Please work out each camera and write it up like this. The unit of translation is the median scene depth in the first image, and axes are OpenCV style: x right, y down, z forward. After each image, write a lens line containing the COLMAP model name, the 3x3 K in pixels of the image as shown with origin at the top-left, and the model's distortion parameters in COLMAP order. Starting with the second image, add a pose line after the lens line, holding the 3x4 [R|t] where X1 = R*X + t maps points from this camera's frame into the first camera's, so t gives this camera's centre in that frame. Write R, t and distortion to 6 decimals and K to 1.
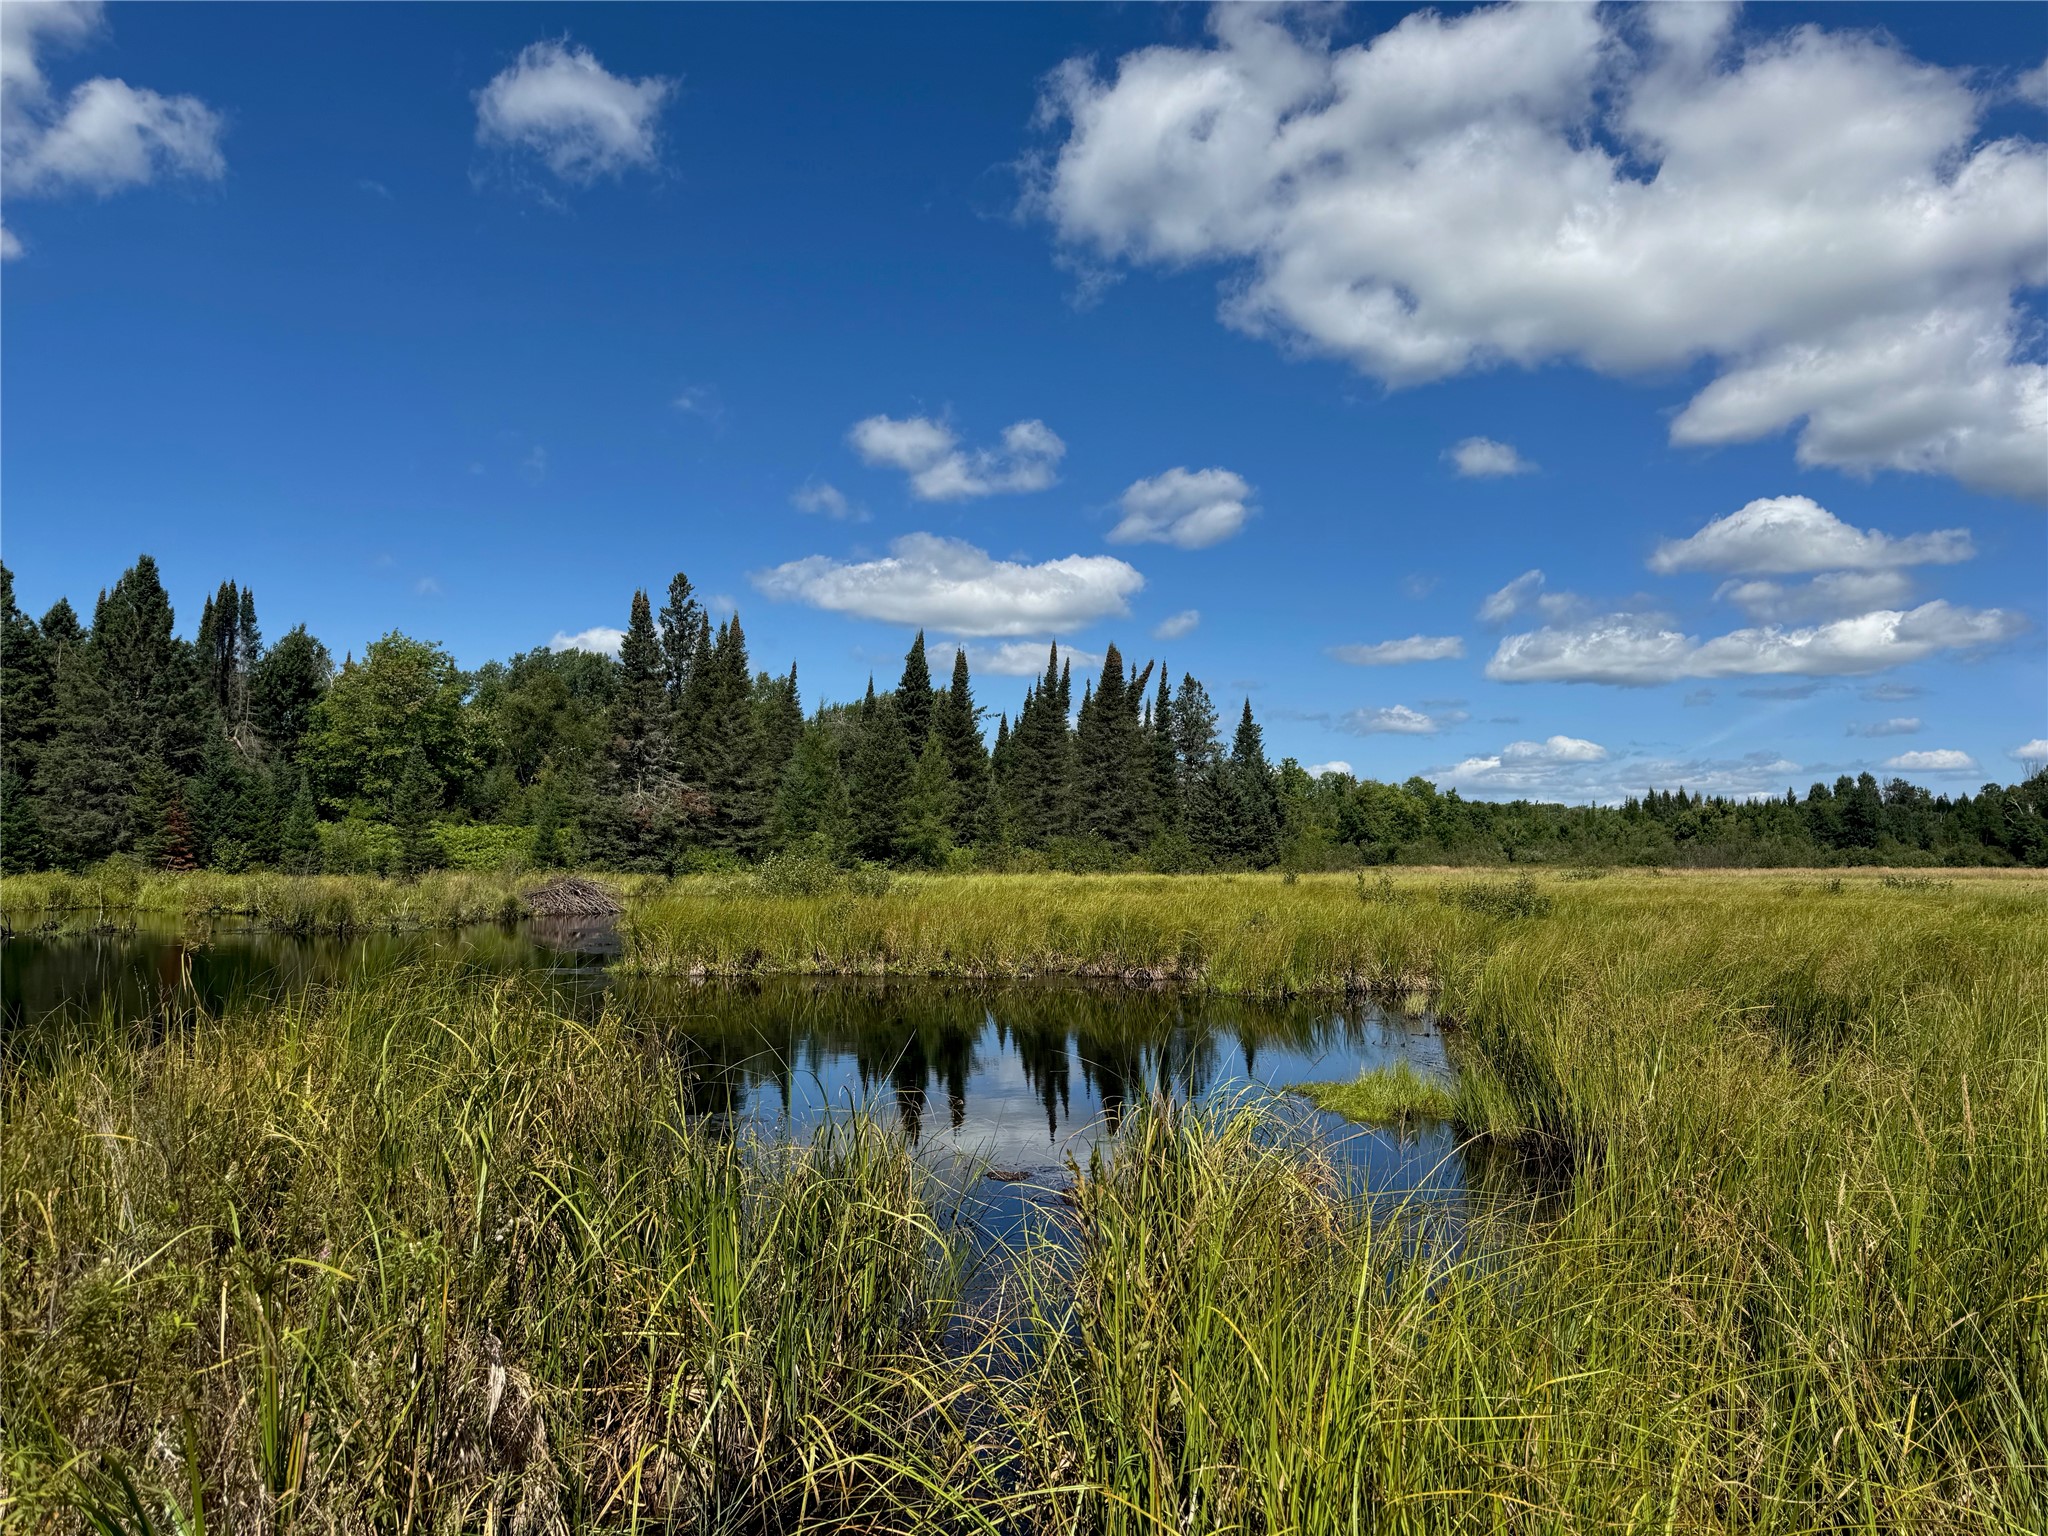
lens RADIAL K [[1416.1, 0, 1043.2], [0, 1416.1, 782.6], [0, 0, 1]] dist [0.091079, -0.152702]
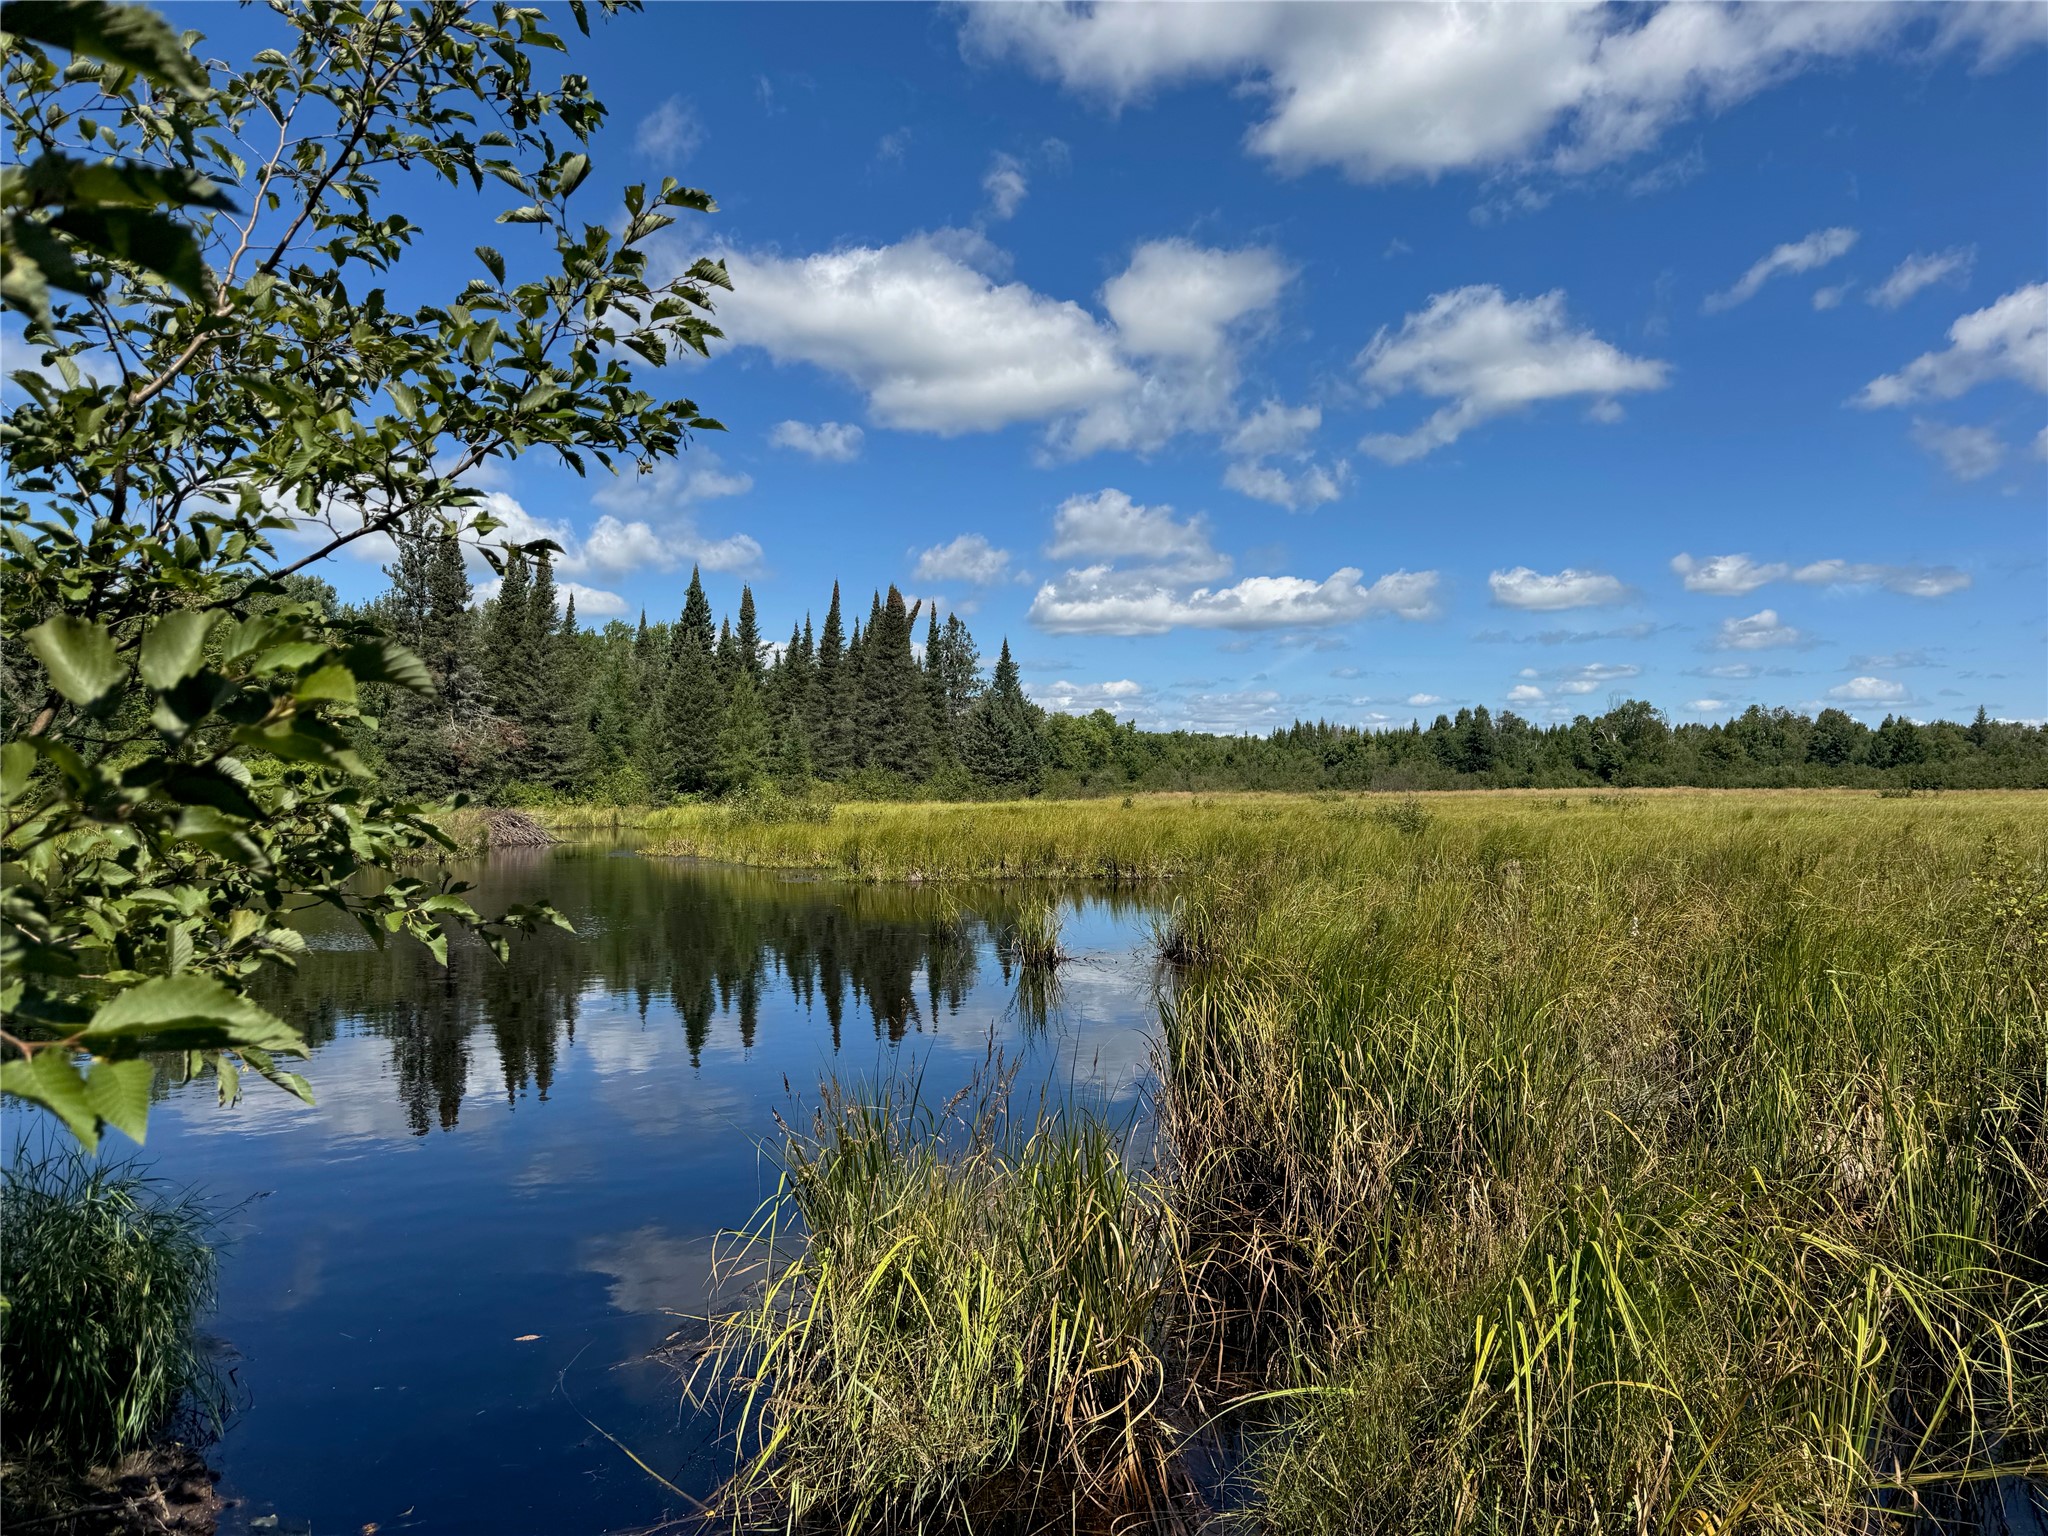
lens RADIAL K [[1417.8, 0, 1018.6], [0, 1417.8, 775.3], [0, 0, 1]] dist [0.137934, -0.265876]
pose [[0.974354, -0.007515, 0.224896, -0.123551], [-0.002451, 0.999029, 0.044000, -0.004067], [-0.225008, -0.043423, 0.973389, -0.071191]]
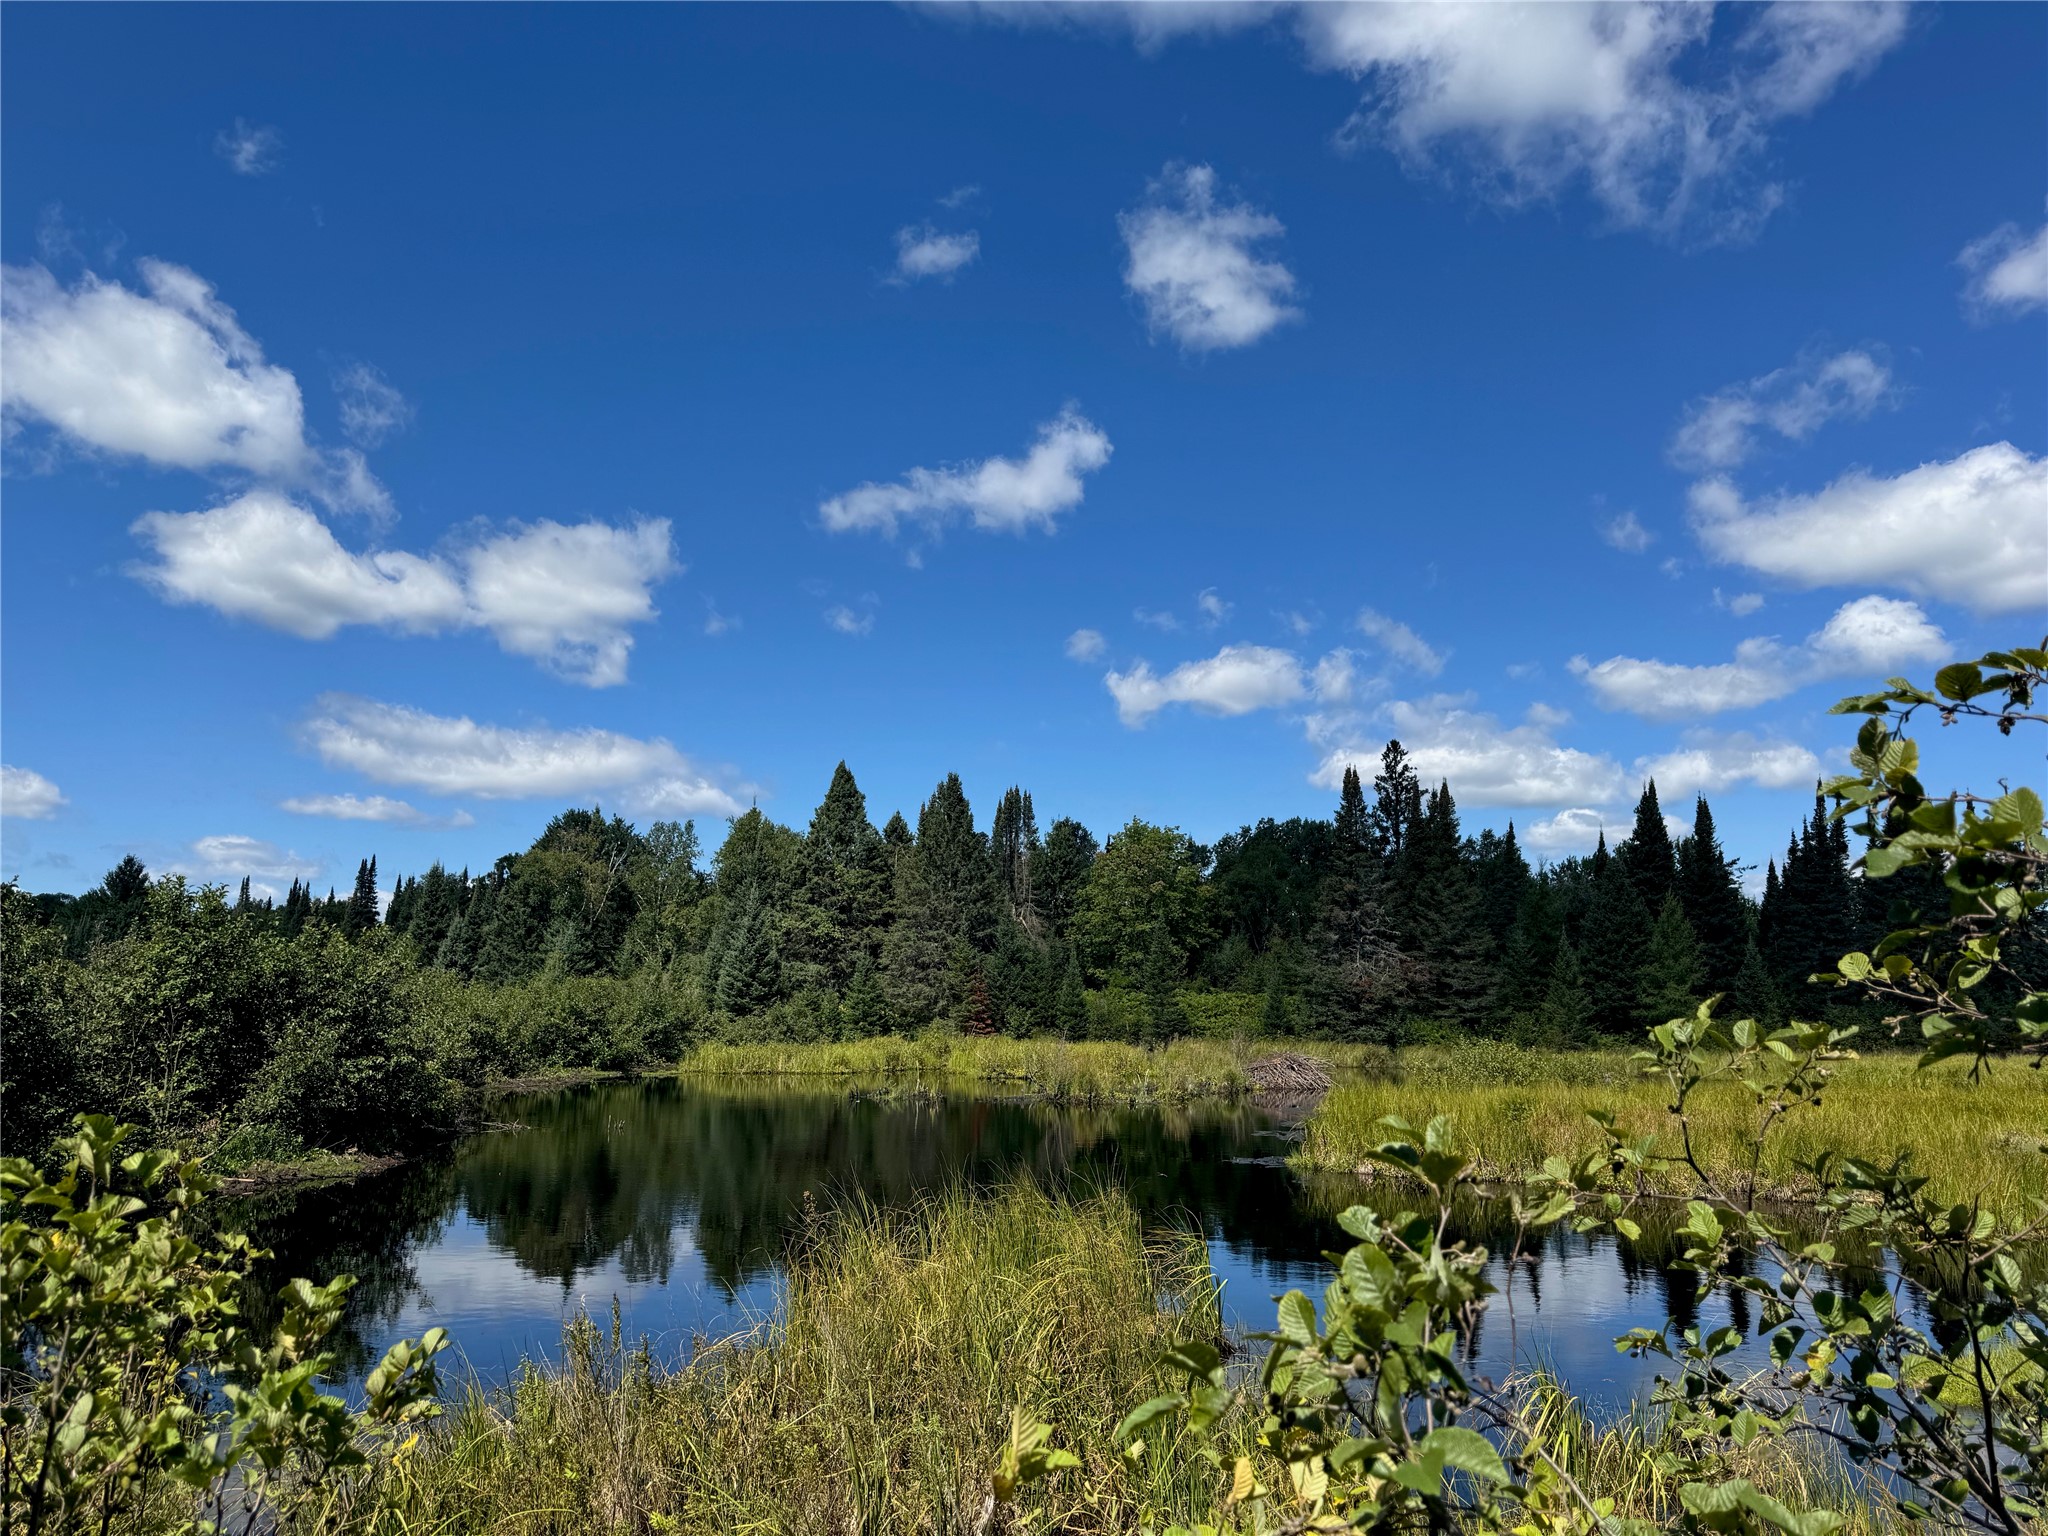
lens RADIAL K [[1417.8, 0, 1018.6], [0, 1417.8, 775.3], [0, 0, 1]] dist [0.137934, -0.265876]
pose [[0.867312, -0.078189, -0.491586, 0.021514], [0.022296, 0.992697, -0.118556, -0.010196], [0.497265, 0.091864, 0.862721, -0.024049]]
